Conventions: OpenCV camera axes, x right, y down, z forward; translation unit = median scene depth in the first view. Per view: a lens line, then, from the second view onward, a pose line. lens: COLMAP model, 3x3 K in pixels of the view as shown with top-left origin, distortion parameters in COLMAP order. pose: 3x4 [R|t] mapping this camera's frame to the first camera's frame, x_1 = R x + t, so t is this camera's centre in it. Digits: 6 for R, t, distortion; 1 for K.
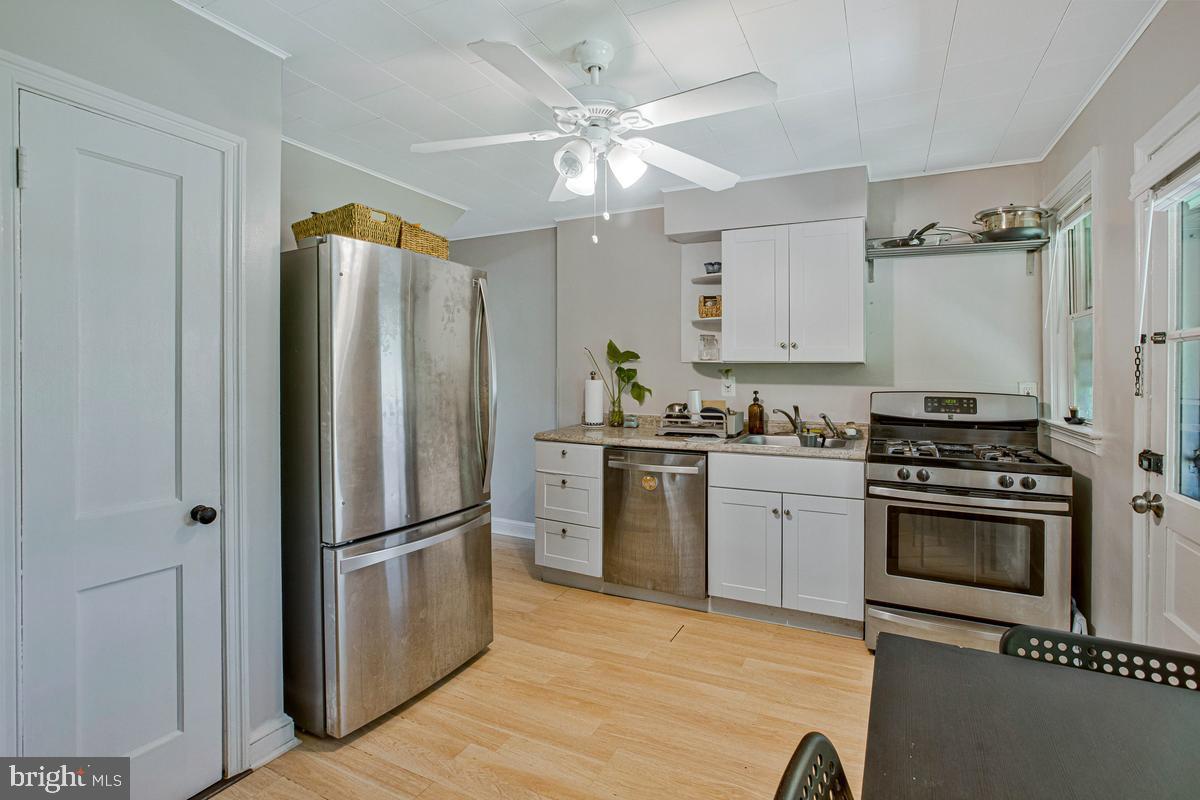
lens RADIAL K [[570.1, 0, 599.9], [0, 570.1, 370.3], [0, 0, 1]] dist [-0.031382, 0.000431]
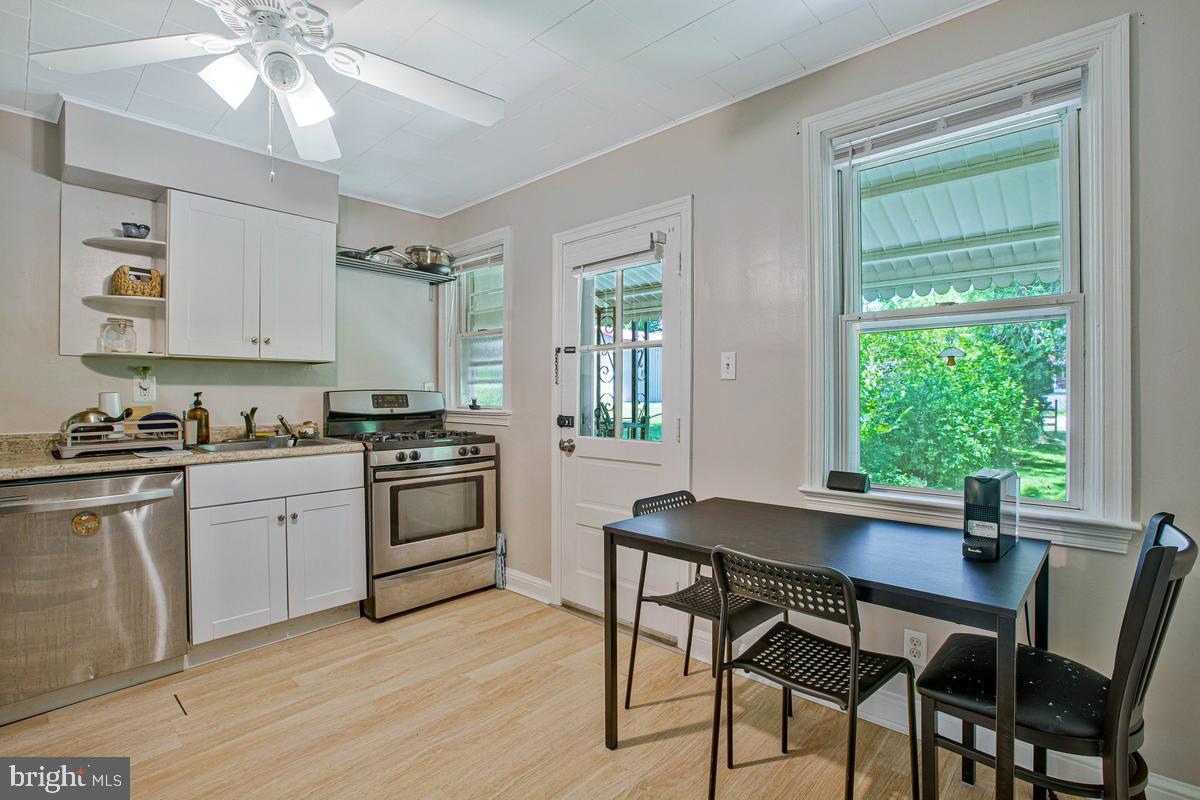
lens RADIAL K [[585.7, 0, 579.4], [0, 585.7, 394.1], [0, 0, 1]] dist [-0.004325, 0.000273]
pose [[0.299571, -0.005403, 0.954059, -0.453252], [0.003678, 0.999983, 0.004508, 0.044126], [-0.954067, 0.002159, 0.299586, 0.249725]]
